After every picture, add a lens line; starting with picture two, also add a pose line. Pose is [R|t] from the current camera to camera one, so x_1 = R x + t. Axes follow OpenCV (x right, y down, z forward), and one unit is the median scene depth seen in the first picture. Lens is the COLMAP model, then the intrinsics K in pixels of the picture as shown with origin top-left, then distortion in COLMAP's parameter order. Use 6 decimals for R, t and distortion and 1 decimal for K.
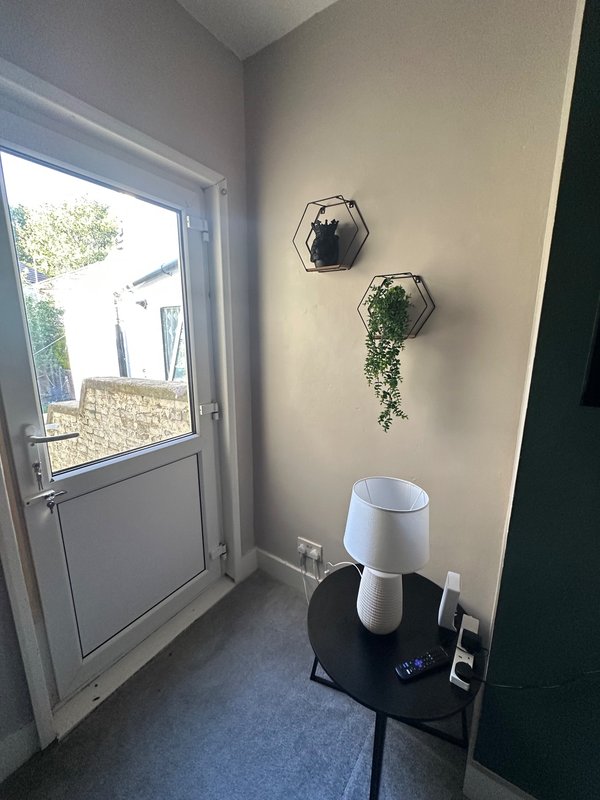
lens RADIAL K [[320.6, 0, 300.0], [0, 320.6, 400.0], [0, 0, 1]] dist [-0.000579, -0.000125]
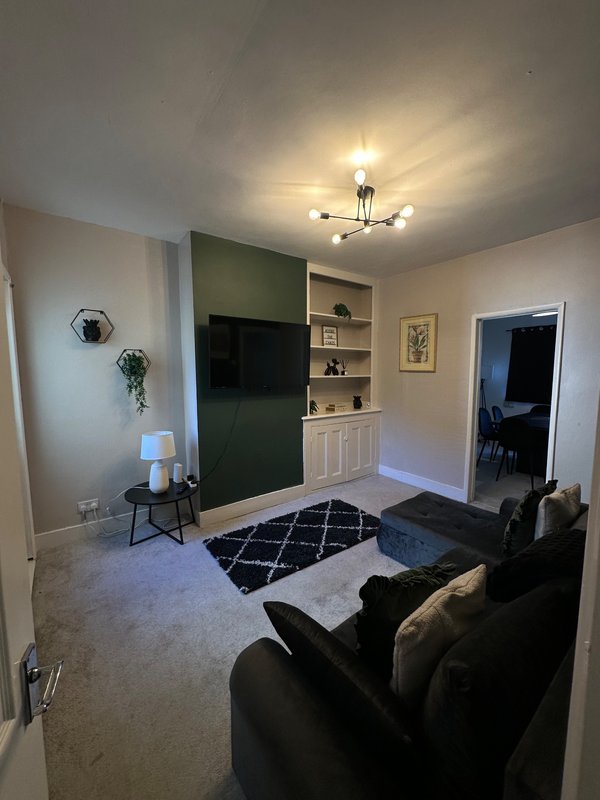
lens RADIAL K [[320.6, 0, 300.0], [0, 320.6, 400.0], [0, 0, 1]] dist [-0.000579, -0.000125]
pose [[0.326408, -0.093989, 0.940545, -1.367648], [0.192116, 0.980871, 0.031347, 0.124585], [-0.925500, 0.170462, 0.338221, -0.770375]]
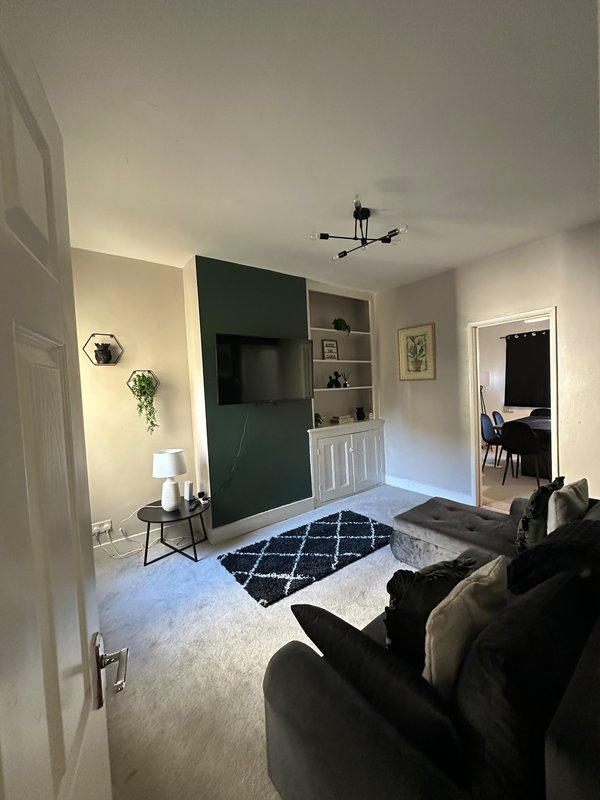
lens RADIAL K [[320.6, 0, 300.0], [0, 320.6, 400.0], [0, 0, 1]] dist [-0.000579, -0.000125]
pose [[0.317204, -0.058903, 0.946526, -1.436706], [0.236909, 0.971347, -0.018947, 0.140838], [-0.918290, 0.230250, 0.322070, -0.729632]]
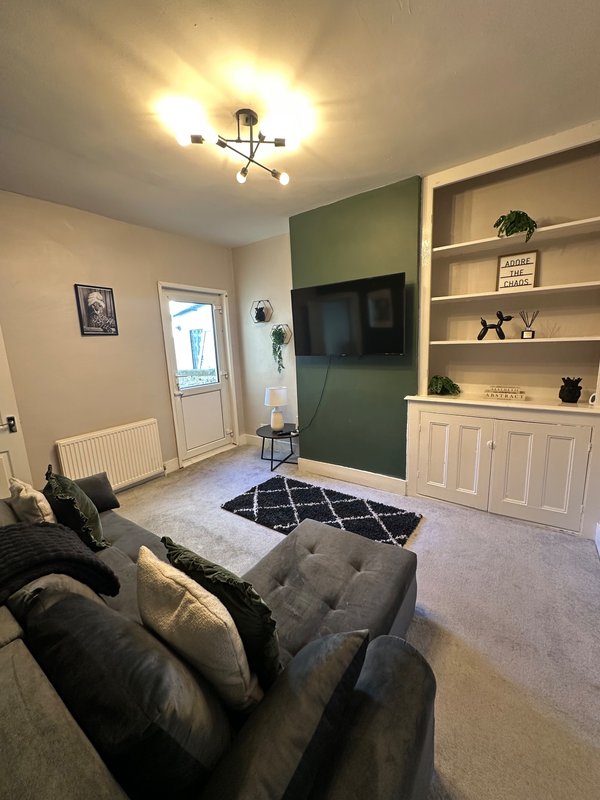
lens RADIAL K [[320.6, 0, 300.0], [0, 320.6, 400.0], [0, 0, 1]] dist [-0.000579, -0.000125]
pose [[0.998780, -0.038947, -0.030371, 0.499304], [0.038260, 0.999006, -0.022873, 0.396686], [0.031231, 0.021683, 0.999277, -1.942894]]
